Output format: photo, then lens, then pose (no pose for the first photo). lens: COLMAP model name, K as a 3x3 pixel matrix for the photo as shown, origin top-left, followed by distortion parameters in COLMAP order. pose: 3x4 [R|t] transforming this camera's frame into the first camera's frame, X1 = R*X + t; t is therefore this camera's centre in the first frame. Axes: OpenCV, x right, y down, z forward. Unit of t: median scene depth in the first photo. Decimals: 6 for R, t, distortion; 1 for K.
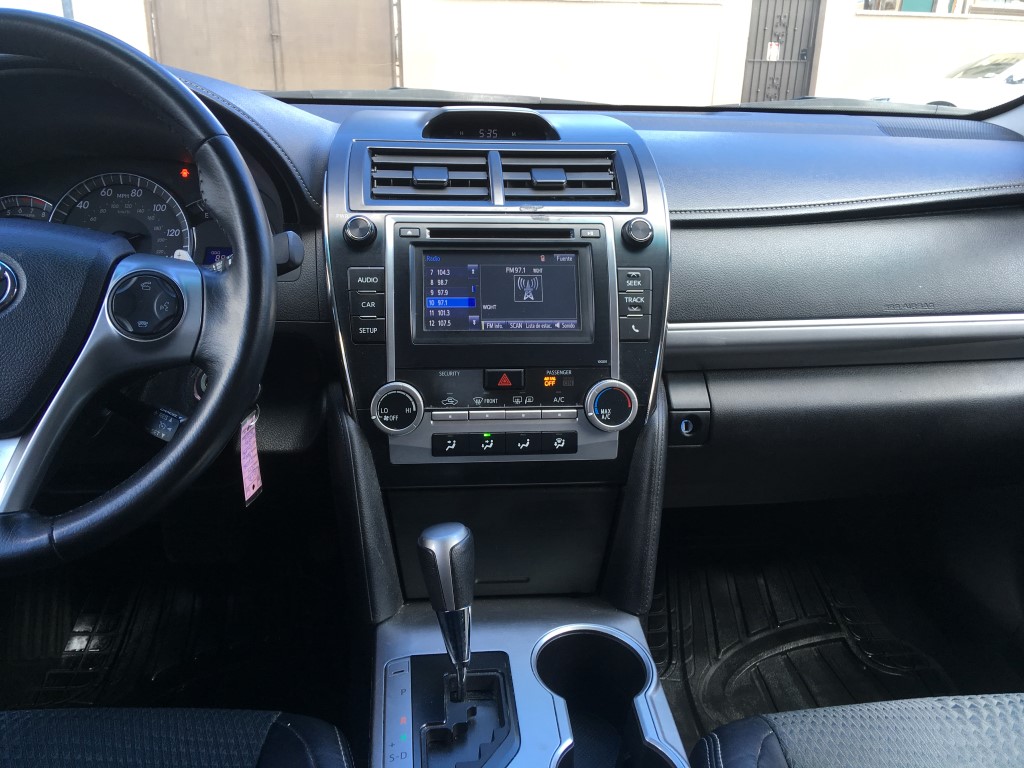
lens RADIAL K [[865.3, 0, 508.0], [0, 865.3, 381.8], [0, 0, 1]] dist [0.122671, -0.188290]
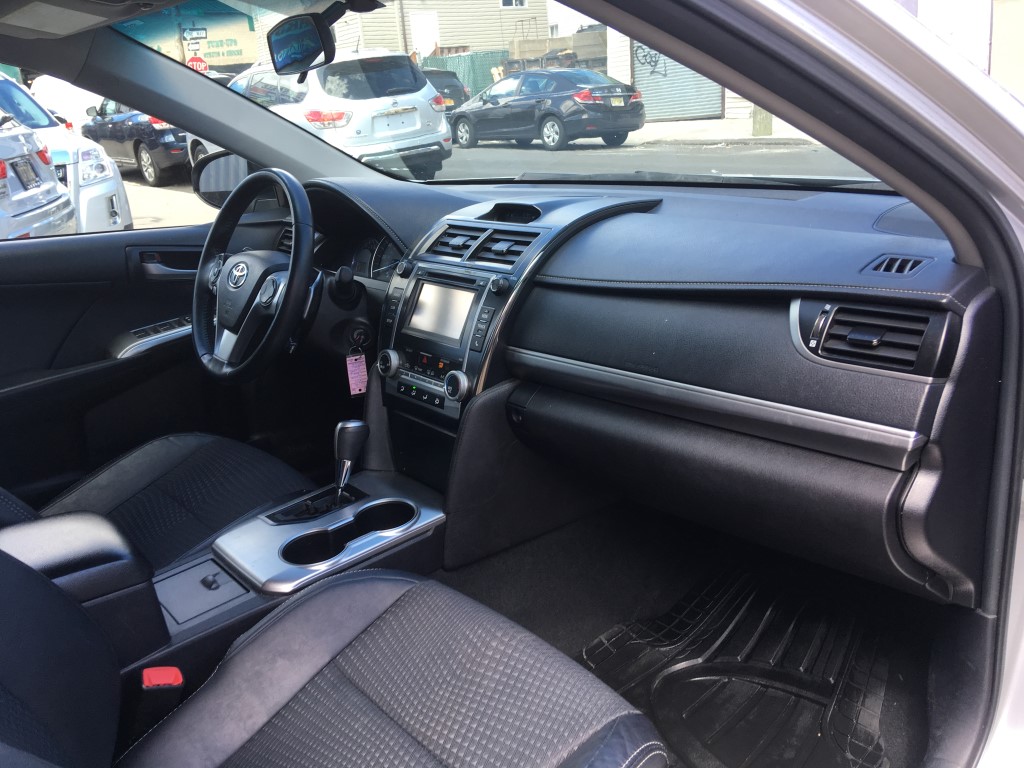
lens RADIAL K [[865.3, 0, 508.0], [0, 865.3, 381.8], [0, 0, 1]] dist [0.122671, -0.188290]
pose [[0.537449, 0.191009, -0.821379, 1.311301], [-0.223255, 0.971485, 0.079835, -0.114664], [0.813207, 0.140470, 0.564768, 0.127631]]
